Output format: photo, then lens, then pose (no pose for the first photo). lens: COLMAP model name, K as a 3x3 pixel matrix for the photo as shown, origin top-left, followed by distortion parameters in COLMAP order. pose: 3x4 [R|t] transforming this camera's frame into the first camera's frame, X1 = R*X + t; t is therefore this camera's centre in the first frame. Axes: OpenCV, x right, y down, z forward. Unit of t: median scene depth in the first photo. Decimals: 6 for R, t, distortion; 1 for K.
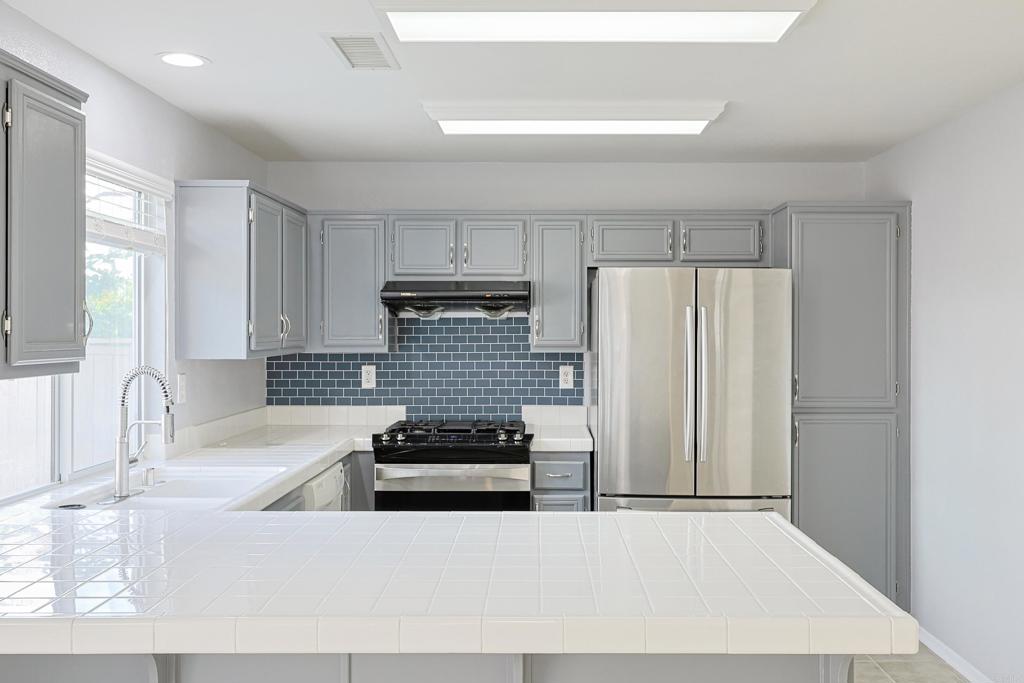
lens RADIAL K [[728.4, 0, 512.0], [0, 728.4, 341.5], [0, 0, 1]] dist [-0.023884, 0.000281]
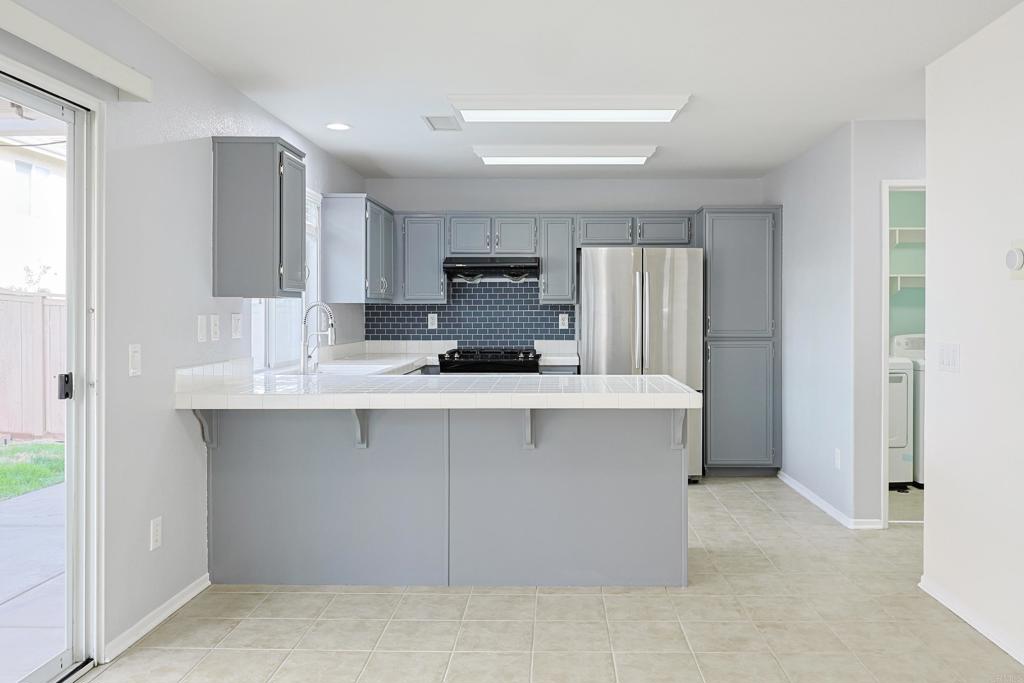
lens RADIAL K [[767.5, 0, 535.7], [0, 767.5, 342.1], [0, 0, 1]] dist [-0.002966, -0.003627]
pose [[0.999977, -0.001620, 0.006513, 0.006652], [0.001601, 0.999994, 0.002947, 0.091211], [-0.006517, -0.002936, 0.999974, -0.620225]]
